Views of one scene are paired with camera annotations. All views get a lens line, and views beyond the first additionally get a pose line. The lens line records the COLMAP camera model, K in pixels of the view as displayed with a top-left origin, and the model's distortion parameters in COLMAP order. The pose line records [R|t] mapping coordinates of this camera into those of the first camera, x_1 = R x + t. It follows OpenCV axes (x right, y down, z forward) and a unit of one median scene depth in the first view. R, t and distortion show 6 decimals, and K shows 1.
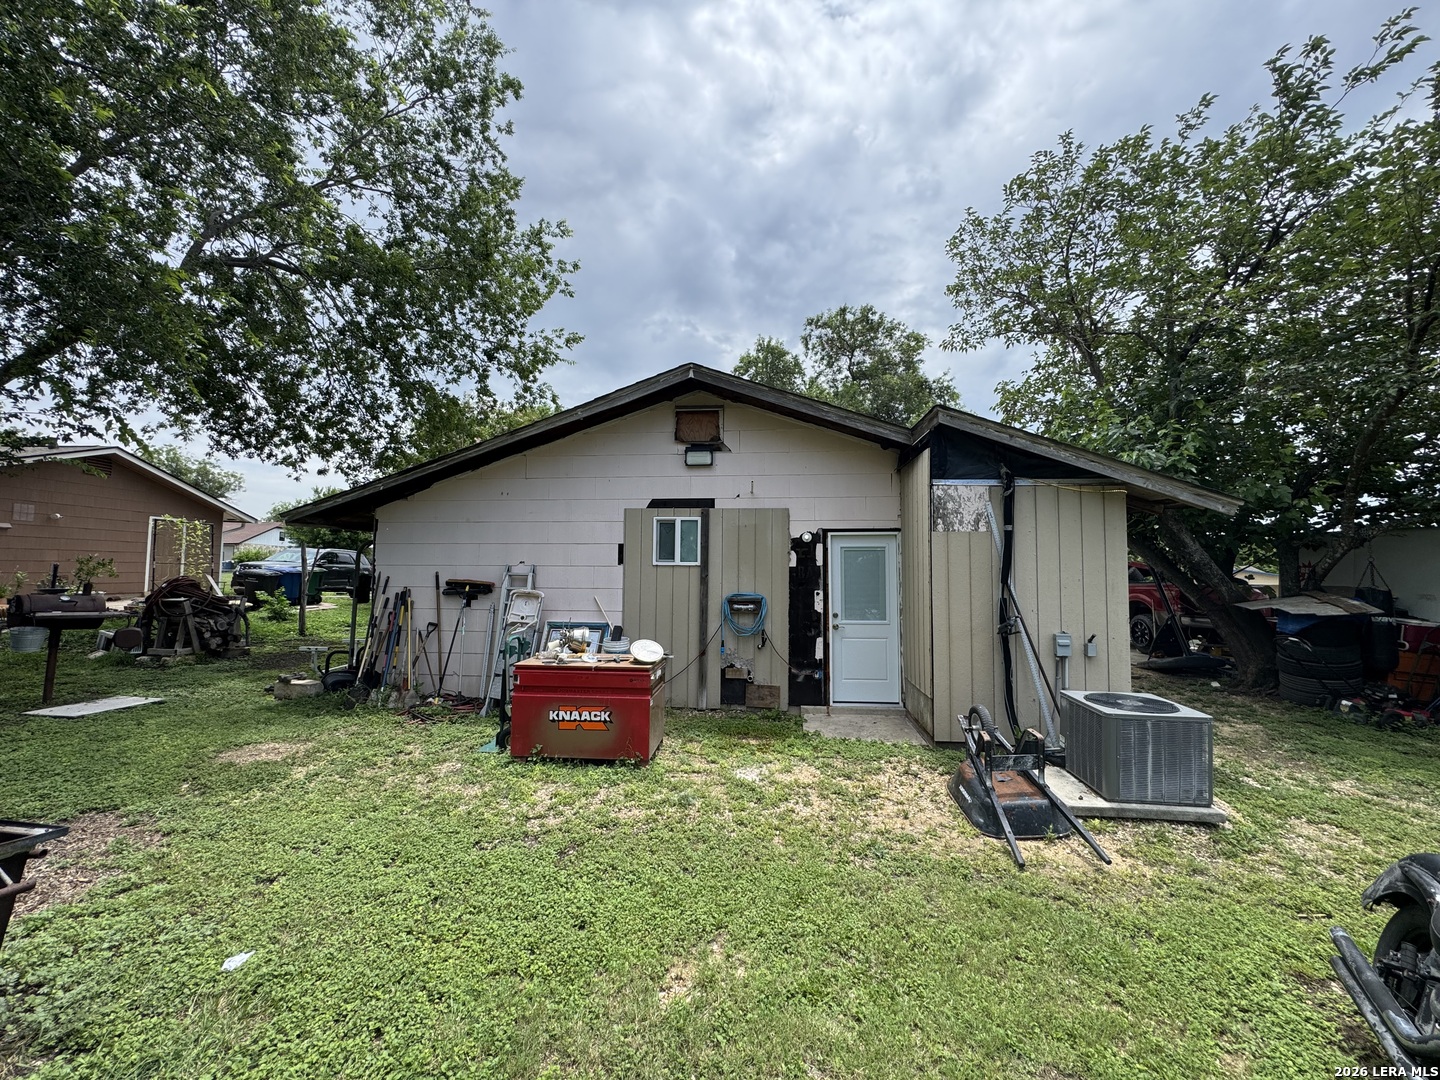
lens RADIAL K [[578.7, 0, 716.1], [0, 578.7, 538.9], [0, 0, 1]] dist [0.000428, 0.000656]
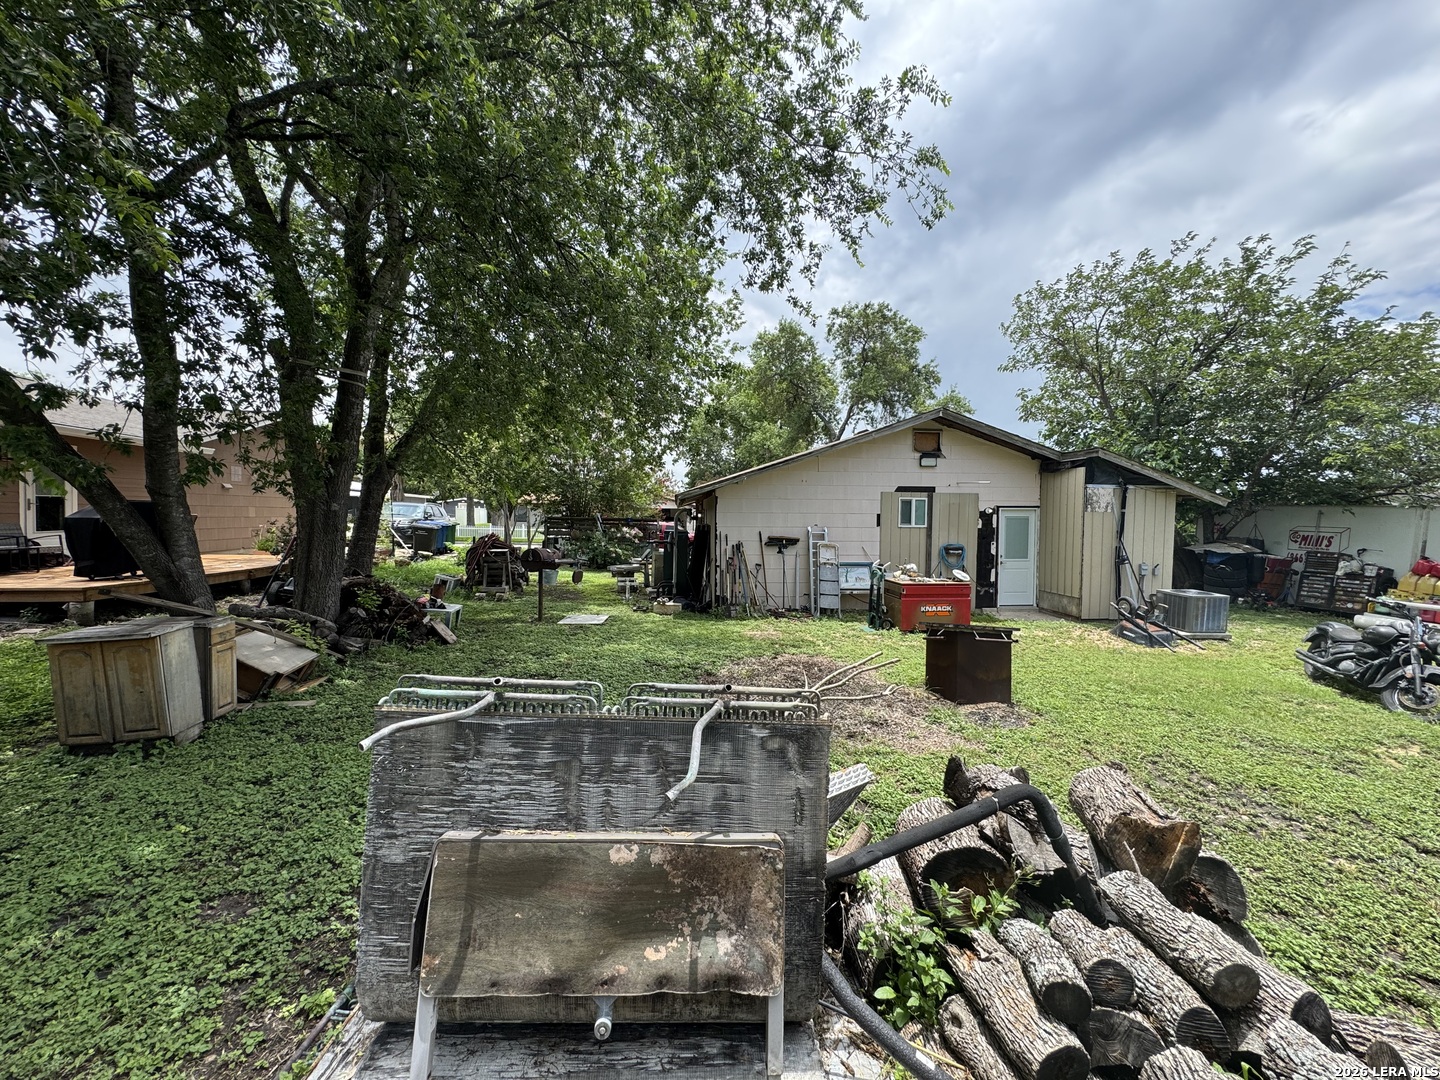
lens RADIAL K [[578.7, 0, 716.1], [0, 578.7, 538.9], [0, 0, 1]] dist [0.000428, 0.000656]
pose [[0.984108, -0.005094, 0.177497, -0.917637], [-0.011851, 0.995476, 0.094273, -0.069998], [-0.177174, -0.094878, 0.979596, -0.520920]]
